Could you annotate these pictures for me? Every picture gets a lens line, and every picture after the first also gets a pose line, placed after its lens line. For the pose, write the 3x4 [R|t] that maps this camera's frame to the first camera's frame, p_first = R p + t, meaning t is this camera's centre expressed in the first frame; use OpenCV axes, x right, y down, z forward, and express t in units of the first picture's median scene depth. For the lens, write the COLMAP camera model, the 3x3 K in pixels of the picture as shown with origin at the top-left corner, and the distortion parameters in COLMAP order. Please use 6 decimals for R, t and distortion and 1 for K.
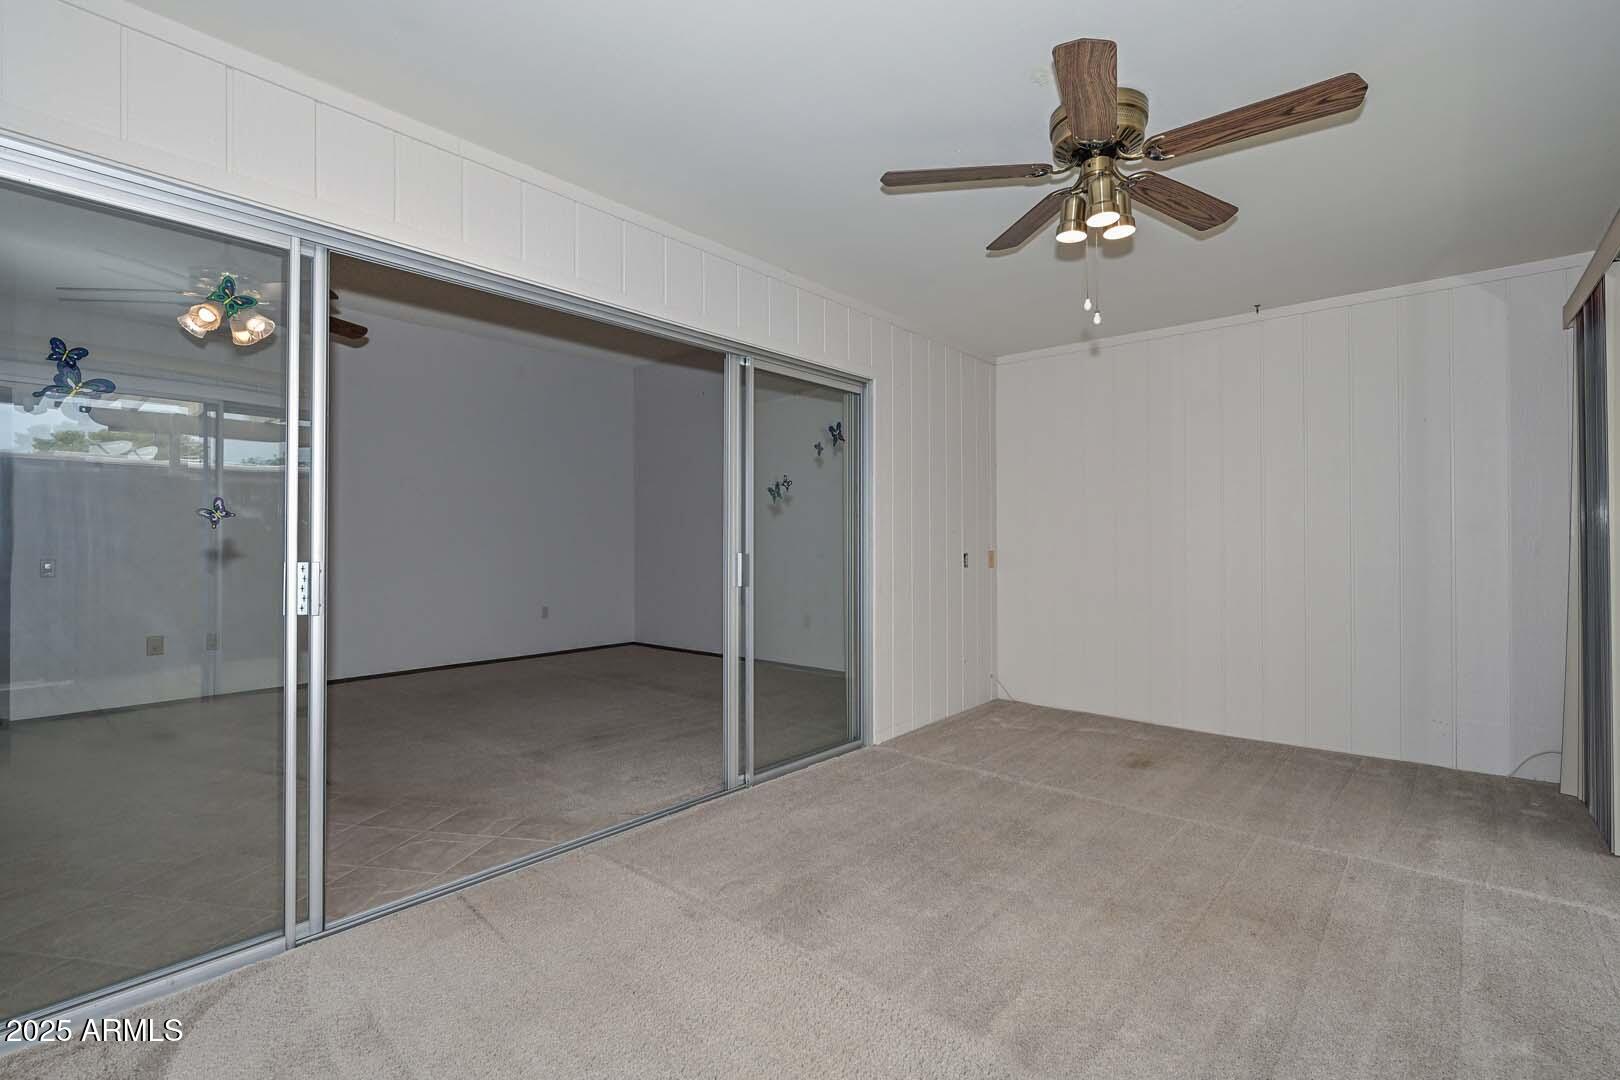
lens RADIAL K [[678.6, 0, 810.0], [0, 678.6, 540.0], [0, 0, 1]] dist [0.011634, 0.000456]
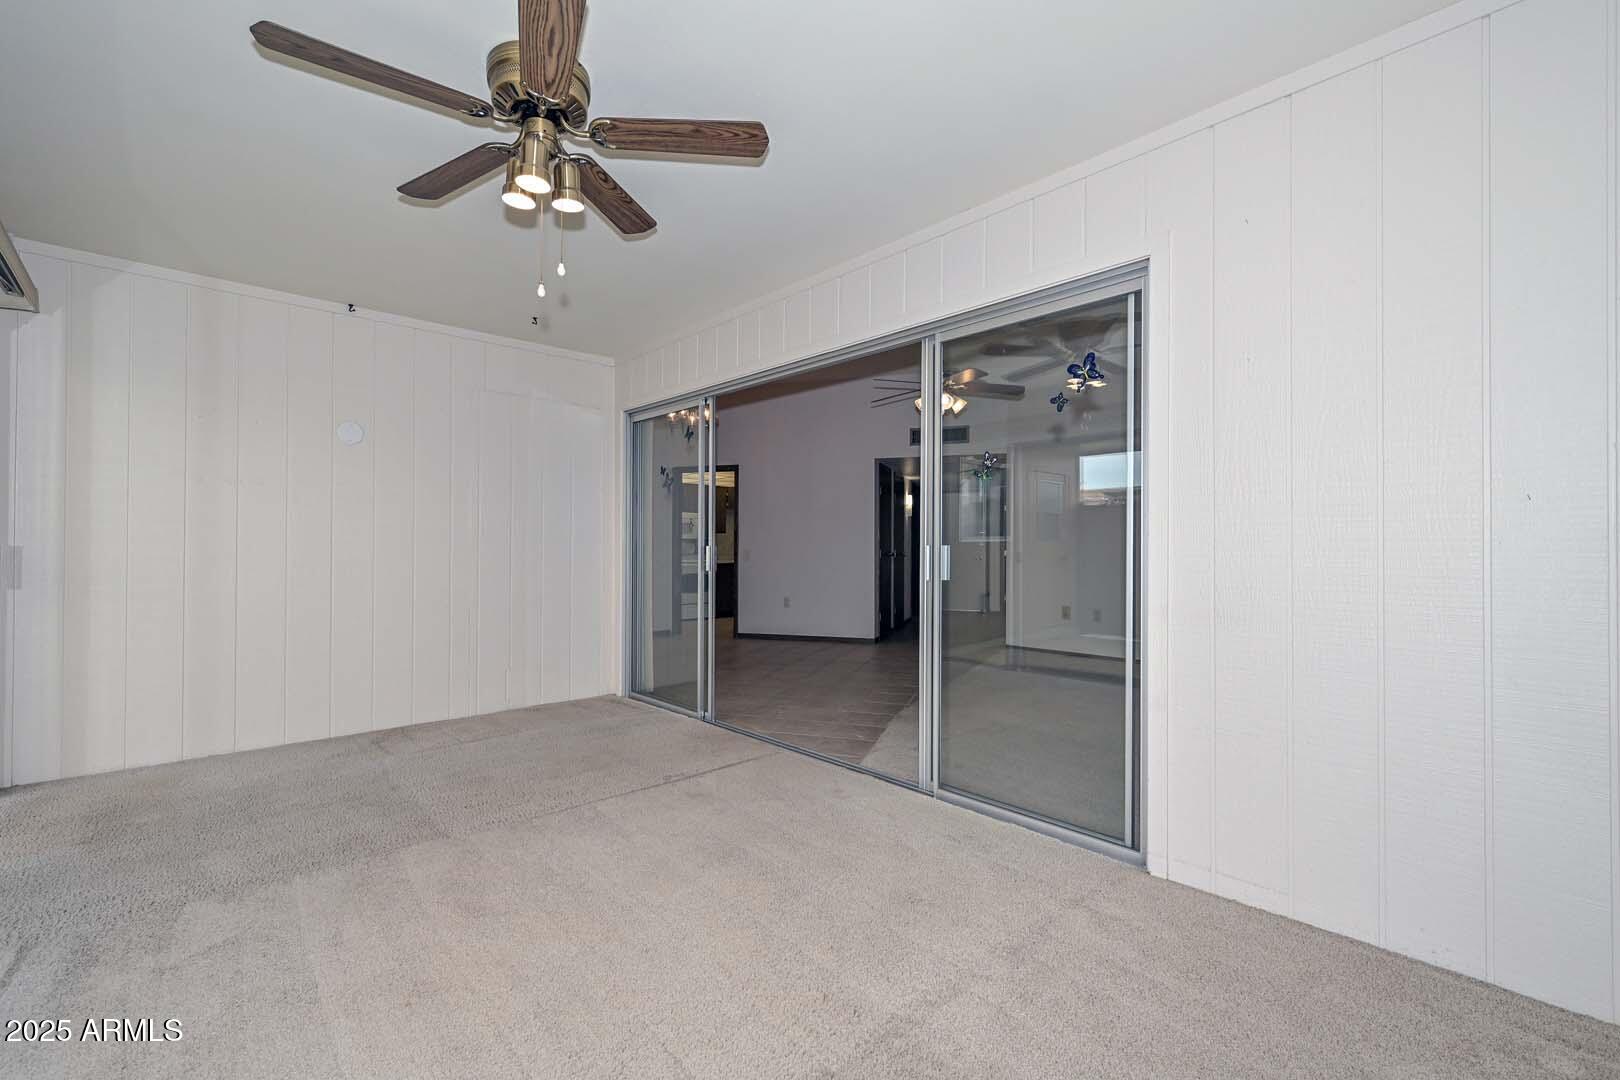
lens RADIAL K [[660.5, 0, 816.3], [0, 660.5, 544.8], [0, 0, 1]] dist [0.002401, 0.000026]
pose [[-0.029581, 0.000871, -0.999562, 0.899838], [0.003804, 0.999992, 0.000759, 0.018112], [0.999555, -0.003780, -0.029585, 0.955577]]
